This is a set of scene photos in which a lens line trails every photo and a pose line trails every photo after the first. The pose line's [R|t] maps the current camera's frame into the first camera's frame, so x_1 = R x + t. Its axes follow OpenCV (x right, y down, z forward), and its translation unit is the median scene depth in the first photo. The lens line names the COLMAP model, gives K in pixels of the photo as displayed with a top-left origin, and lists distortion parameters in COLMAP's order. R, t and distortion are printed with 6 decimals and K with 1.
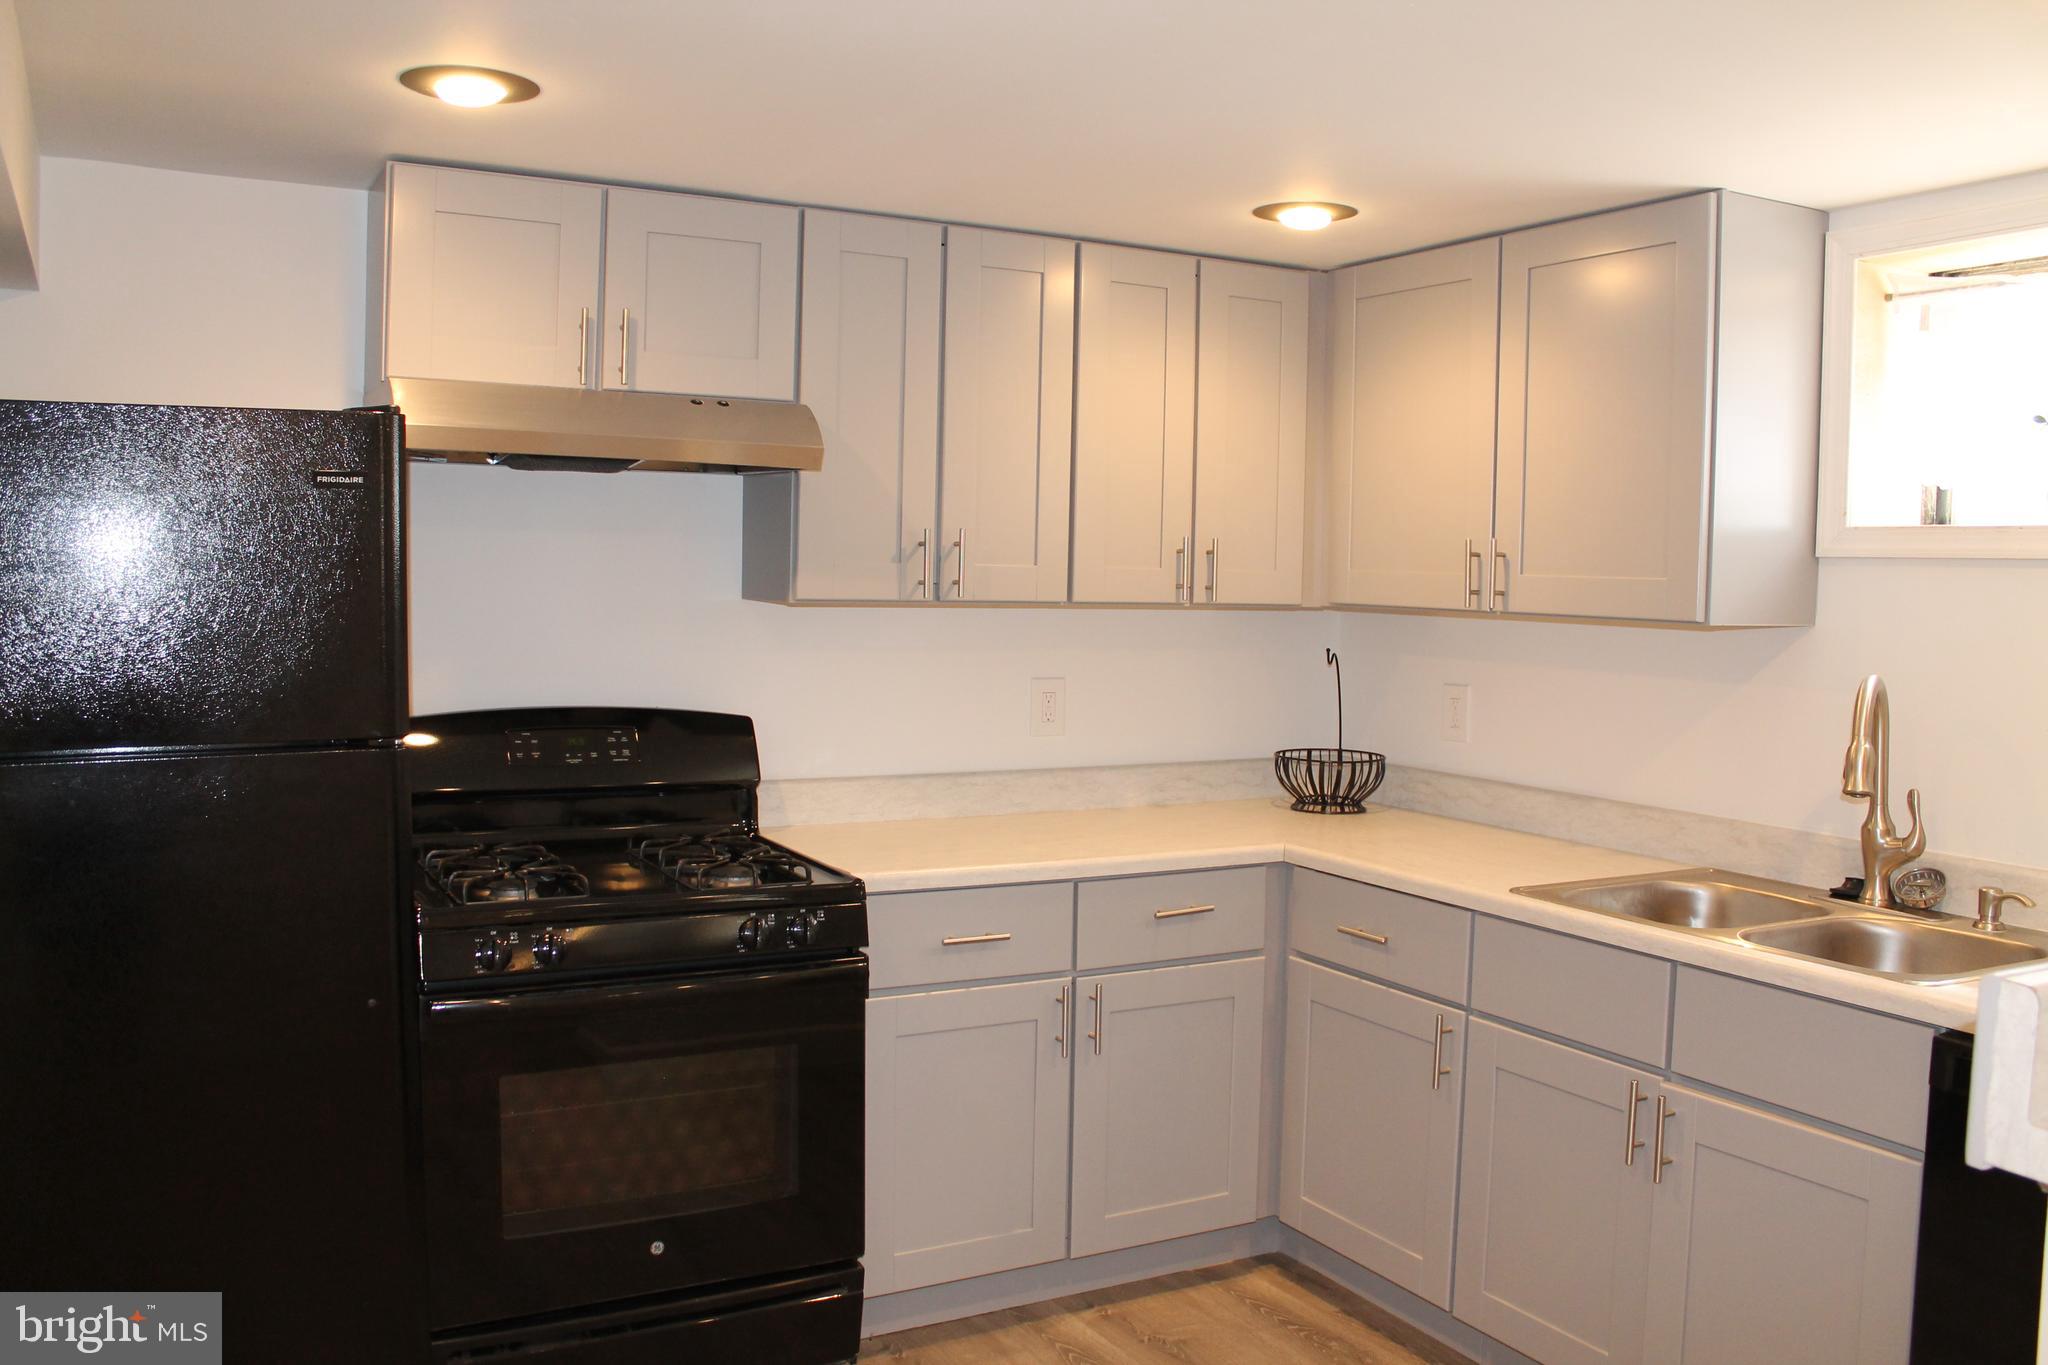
lens RADIAL K [[1728.9, 0, 1022.1], [0, 1728.9, 678.5], [0, 0, 1]] dist [-0.135355, 0.067935]
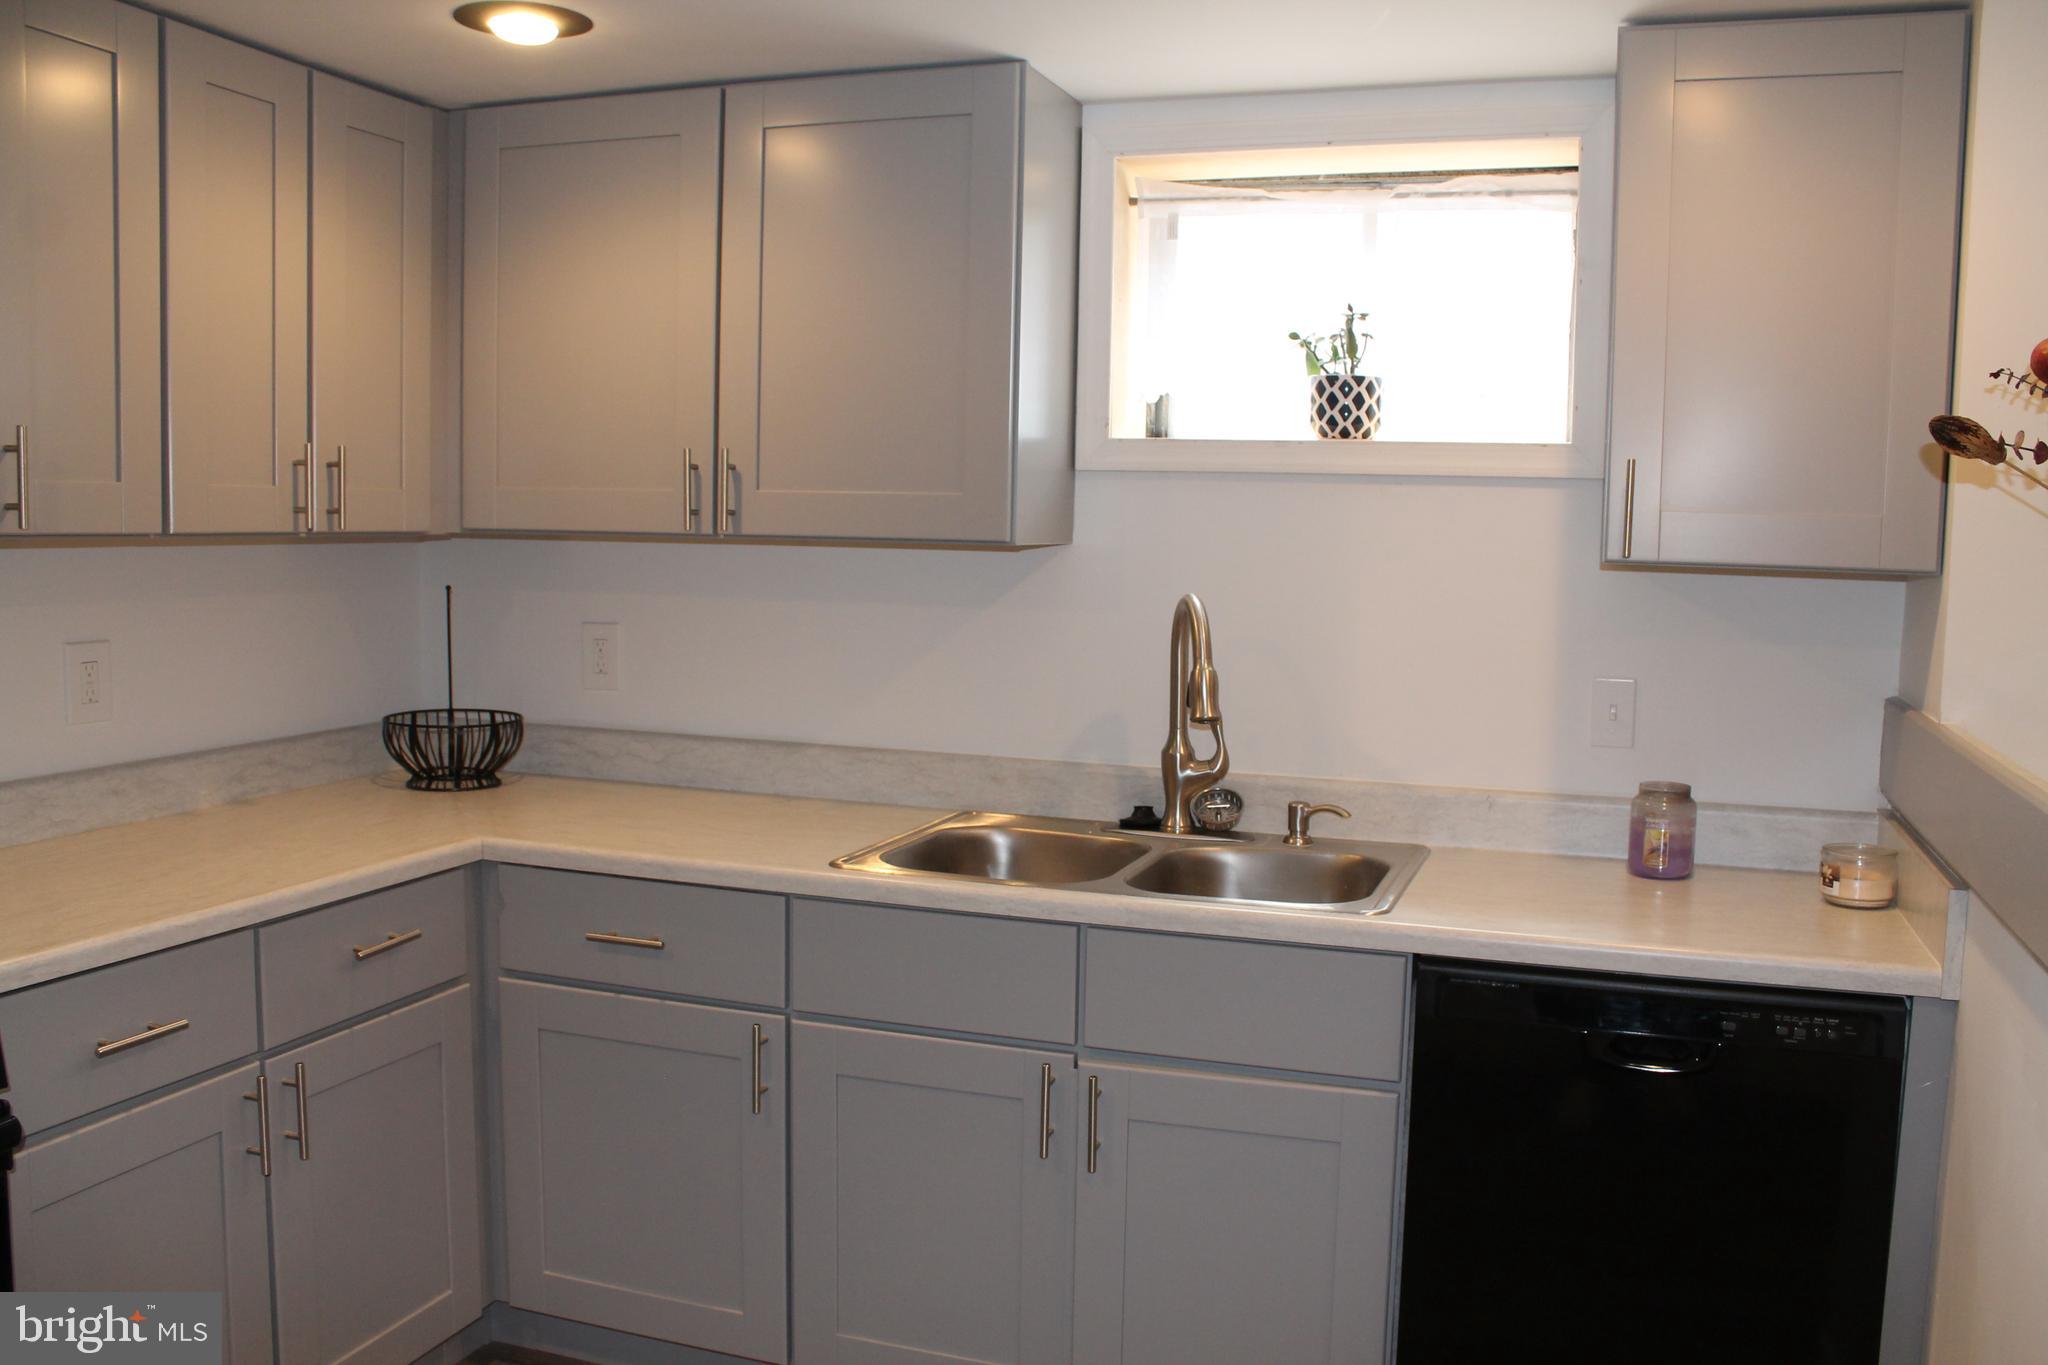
lens RADIAL K [[1728.9, 0, 1025.6], [0, 1728.9, 684.1], [0, 0, 1]] dist [-0.135355, 0.067935]
pose [[0.742782, -0.069323, 0.665935, -0.185398], [0.036891, 0.997352, 0.062675, -0.013755], [-0.668516, -0.021986, 0.743372, 0.275012]]
